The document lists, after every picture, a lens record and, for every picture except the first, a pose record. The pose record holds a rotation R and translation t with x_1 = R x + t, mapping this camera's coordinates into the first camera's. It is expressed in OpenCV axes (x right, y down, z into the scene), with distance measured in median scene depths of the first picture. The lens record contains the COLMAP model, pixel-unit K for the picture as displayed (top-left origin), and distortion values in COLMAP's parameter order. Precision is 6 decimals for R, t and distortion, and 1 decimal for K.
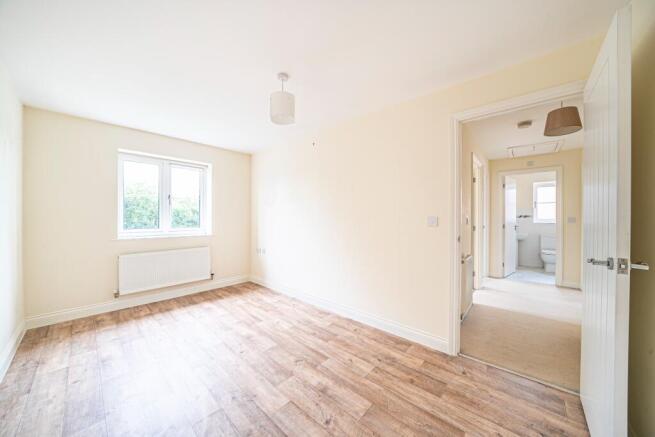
lens RADIAL K [[220.7, 0, 330.6], [0, 220.7, 198.3], [0, 0, 1]] dist [-0.019686, 0.000128]
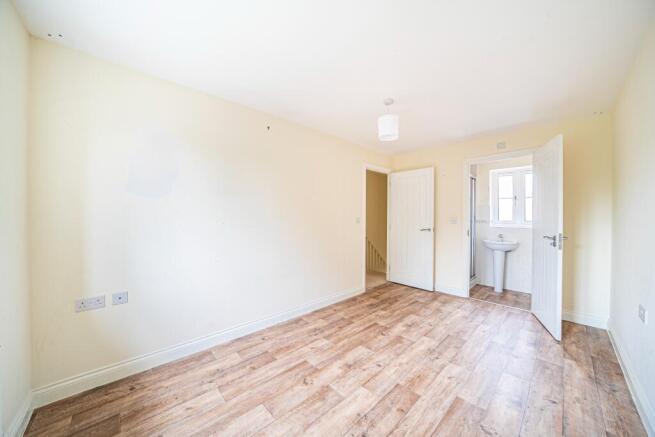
lens RADIAL K [[224.4, 0, 327.5], [0, 224.4, 218.5], [0, 0, 1]] dist [-0.021426, 0.000029]
pose [[0.108213, -0.009737, 0.994080, -1.021491], [-0.088207, 0.995914, 0.019357, 0.072899], [-0.990207, -0.089779, 0.106912, 0.887033]]
